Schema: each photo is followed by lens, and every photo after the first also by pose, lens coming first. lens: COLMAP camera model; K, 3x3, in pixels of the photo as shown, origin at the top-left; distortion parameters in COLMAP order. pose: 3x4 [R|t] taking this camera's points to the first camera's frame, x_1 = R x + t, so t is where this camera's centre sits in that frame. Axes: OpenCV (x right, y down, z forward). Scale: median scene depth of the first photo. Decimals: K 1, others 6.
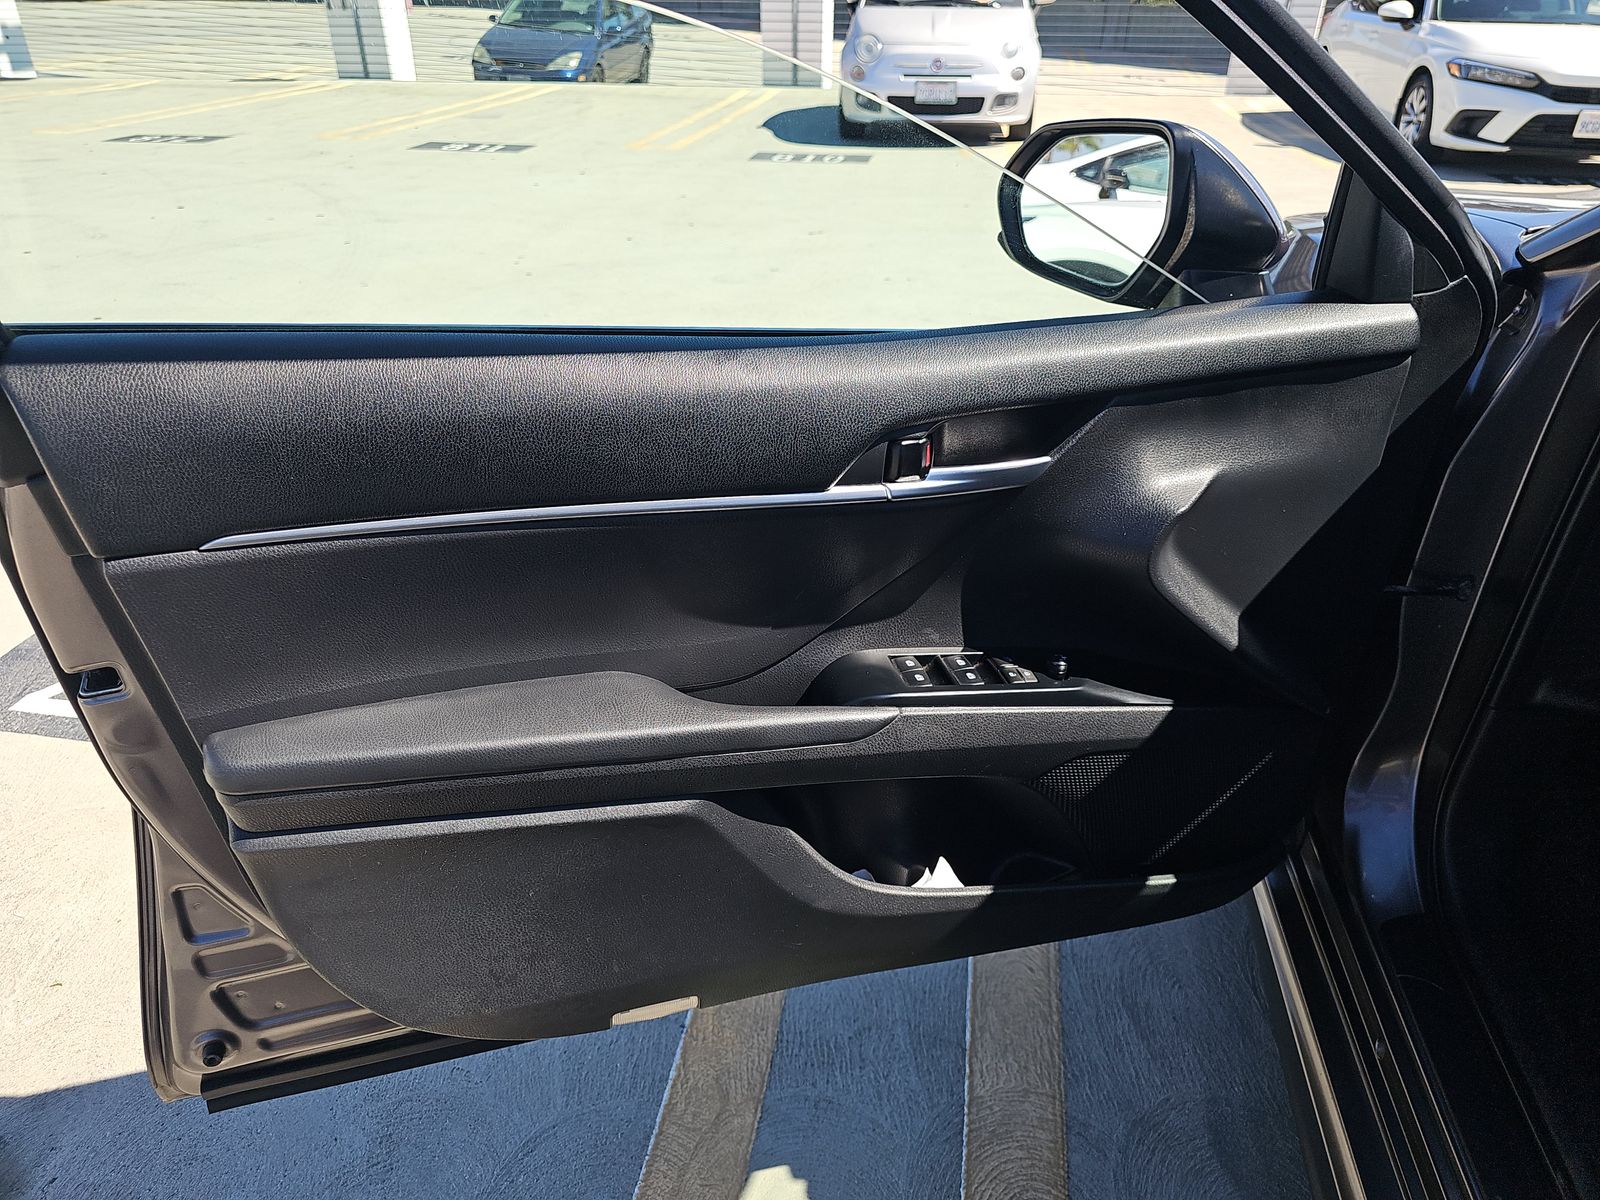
lens RADIAL K [[1067.3, 0, 791.6], [0, 1067.3, 599.3], [0, 0, 1]] dist [0.044677, -0.047491]
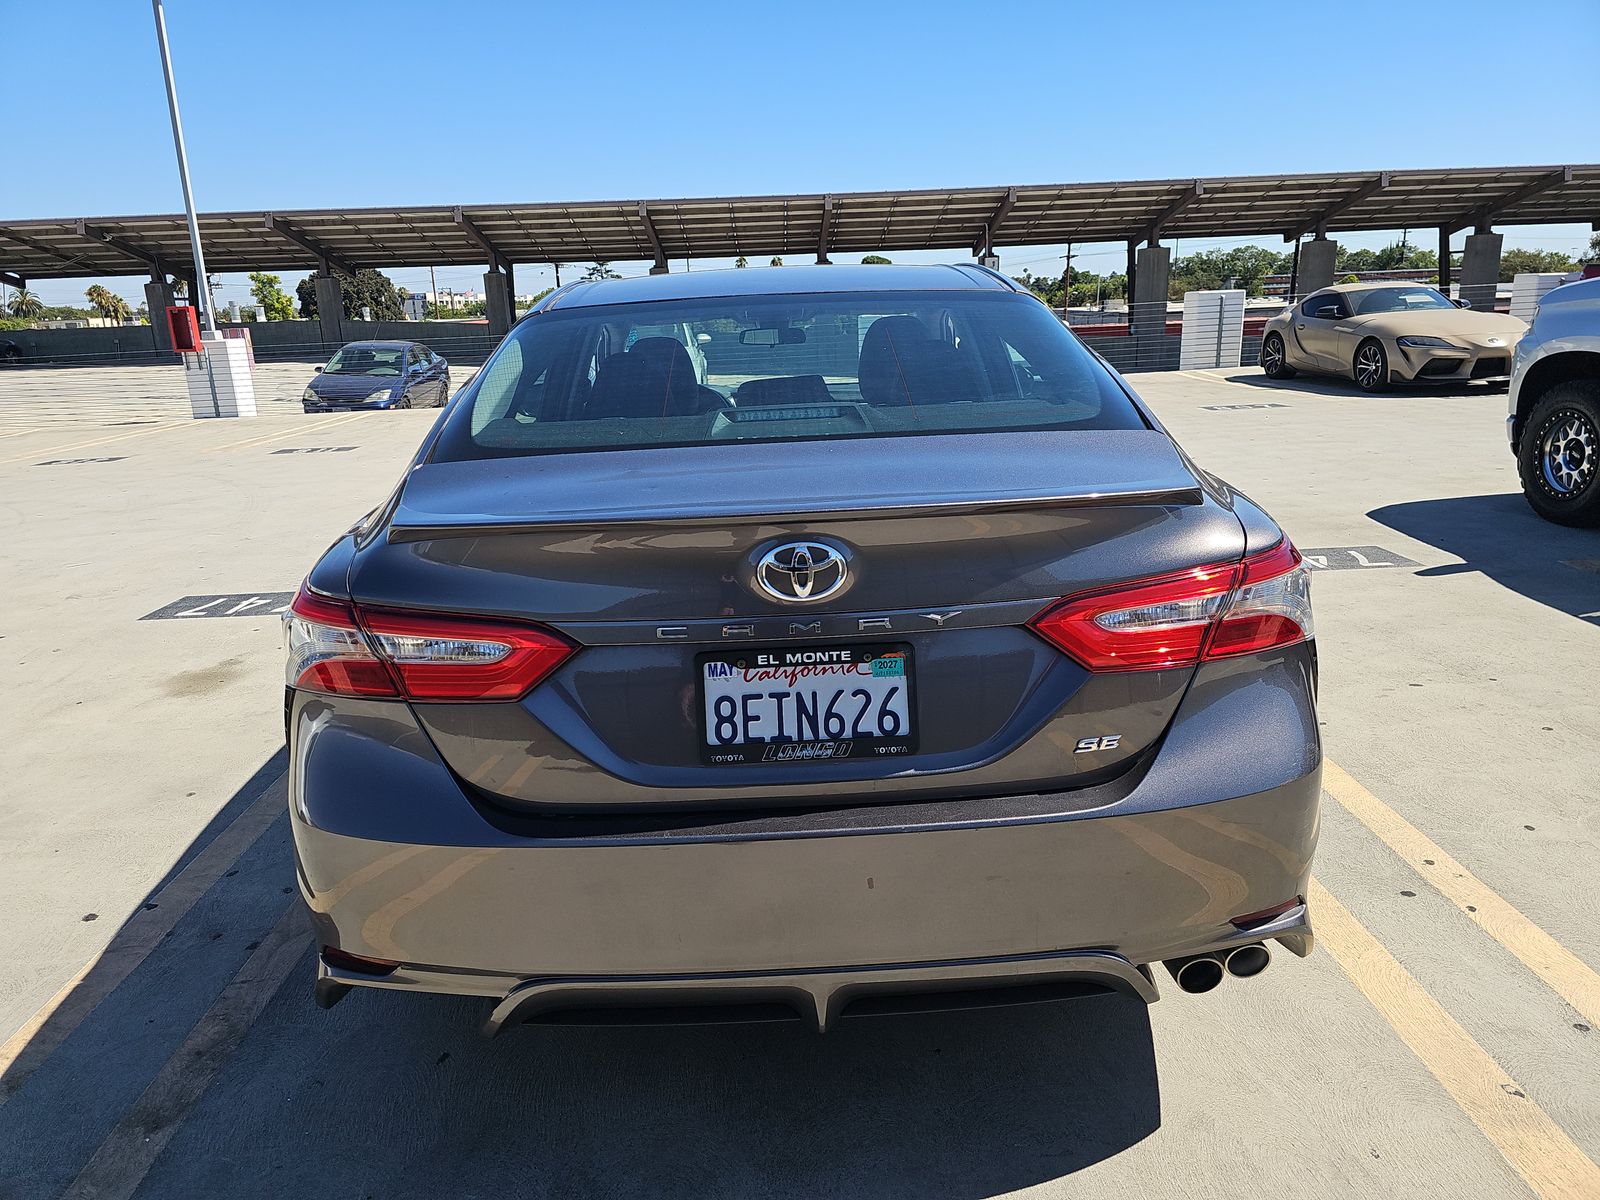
lens RADIAL K [[1067.3, 0, 791.6], [0, 1067.3, 599.3], [0, 0, 1]] dist [0.044677, -0.047491]
pose [[0.982017, -0.094804, 0.163260, 0.045984], [0.134235, 0.958709, -0.250714, 0.132757], [-0.132750, 0.268121, 0.954195, -0.246752]]
